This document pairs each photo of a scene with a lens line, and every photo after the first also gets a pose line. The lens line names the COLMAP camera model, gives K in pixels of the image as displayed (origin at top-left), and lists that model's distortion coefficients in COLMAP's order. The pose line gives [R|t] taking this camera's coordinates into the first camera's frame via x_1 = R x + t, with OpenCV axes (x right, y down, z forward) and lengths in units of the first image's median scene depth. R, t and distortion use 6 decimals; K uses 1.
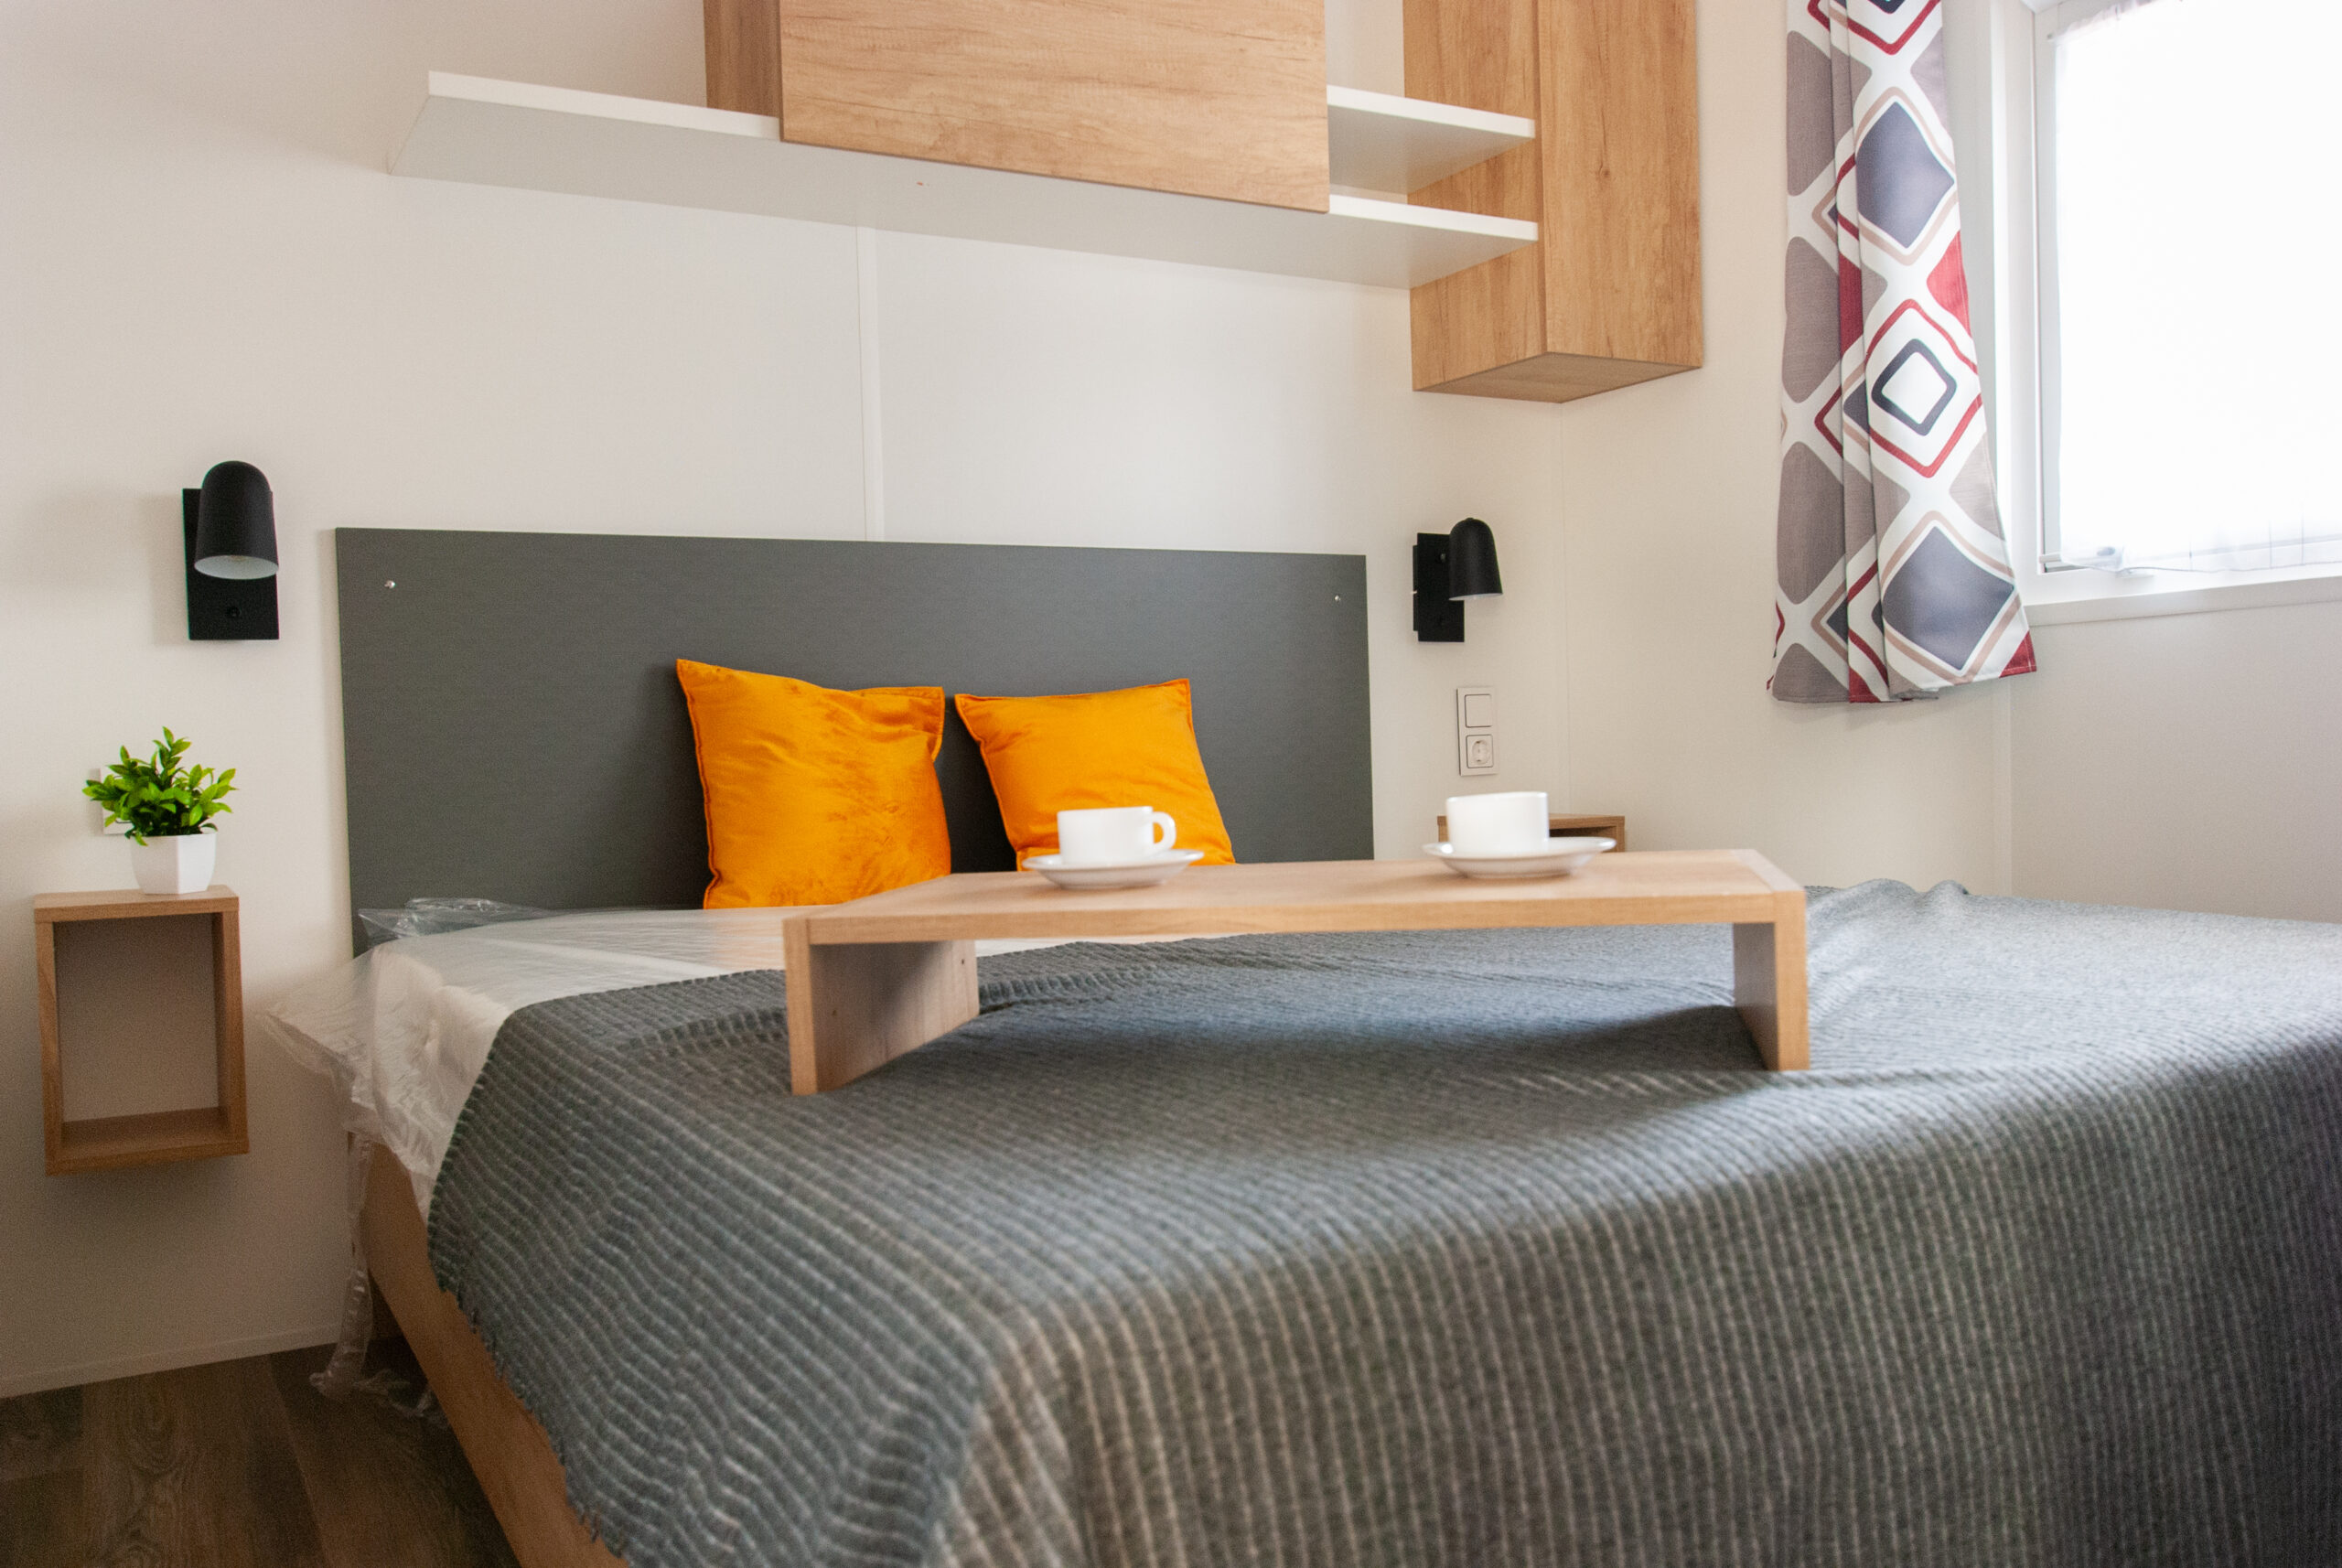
lens RADIAL K [[1865.6, 0, 1171.0], [0, 1865.6, 784.0], [0, 0, 1]] dist [-0.006996, 0.001986]
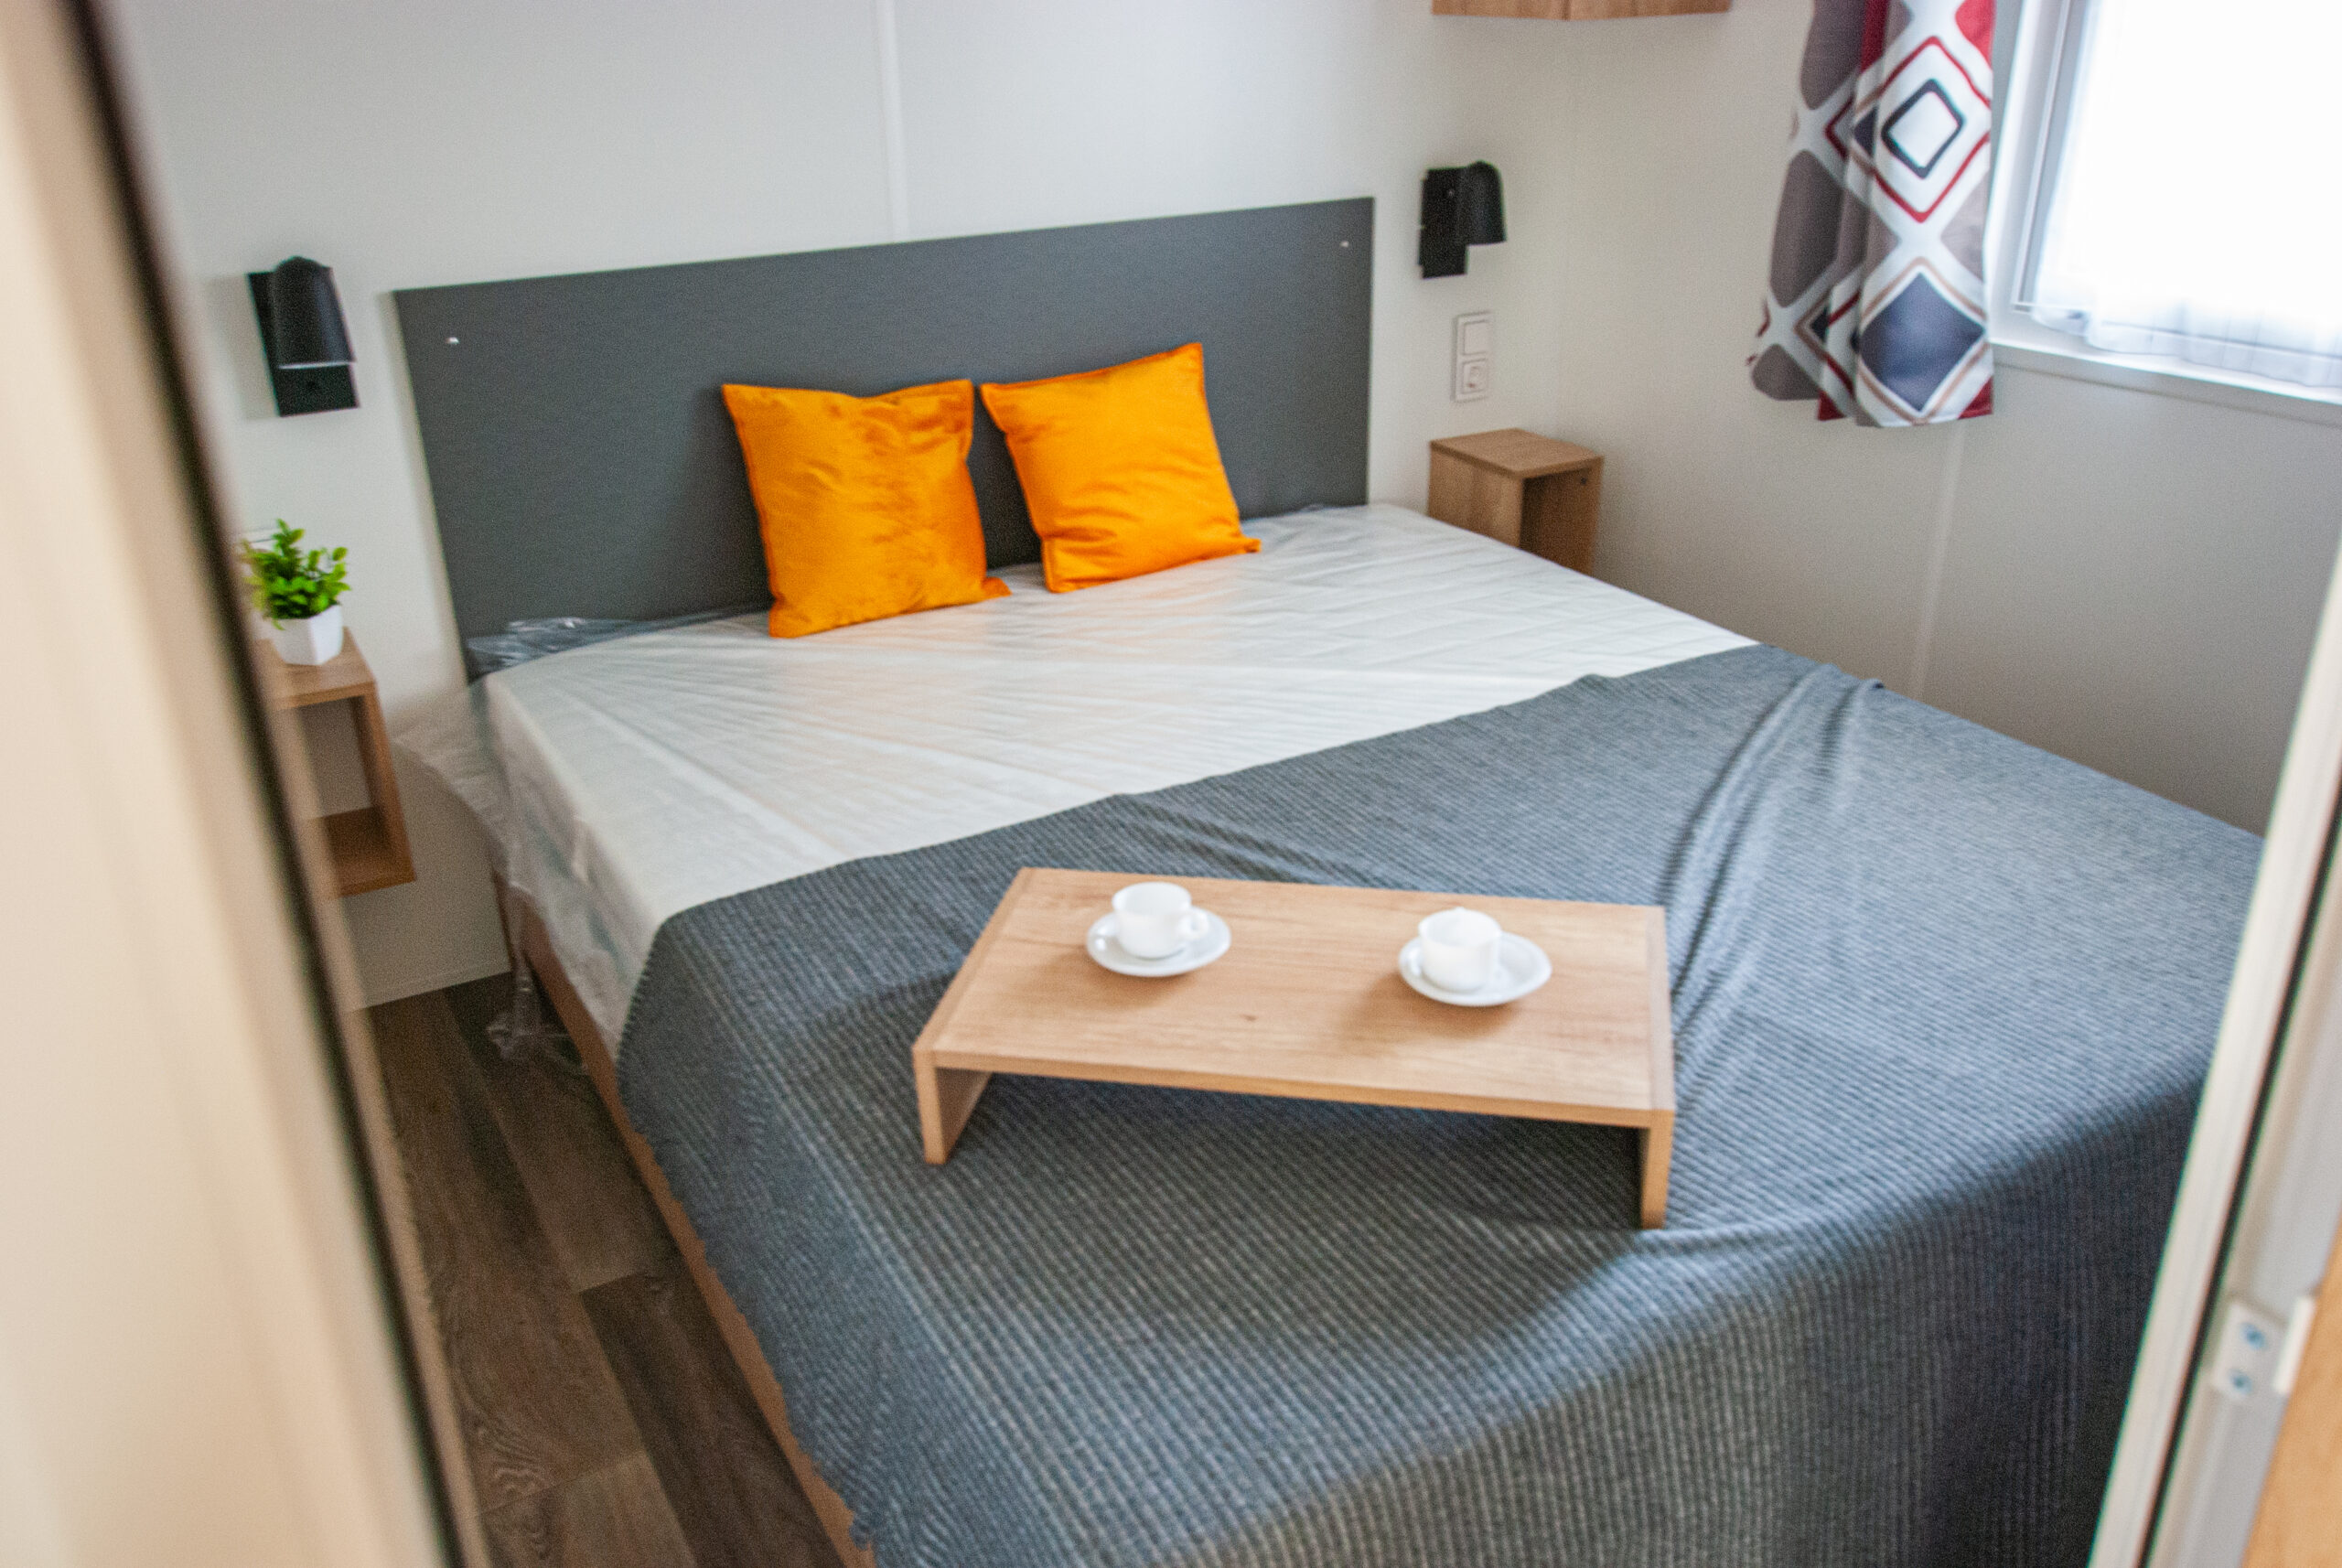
lens RADIAL K [[1829.5, 0, 1171.0], [0, 1829.5, 784.0], [0, 0, 1]] dist [0.007335, 0.010440]
pose [[0.999954, 0.006017, 0.007421, -0.045172], [-0.008385, 0.925024, 0.379816, -0.748953], [-0.004579, -0.379861, 0.925032, -0.167855]]
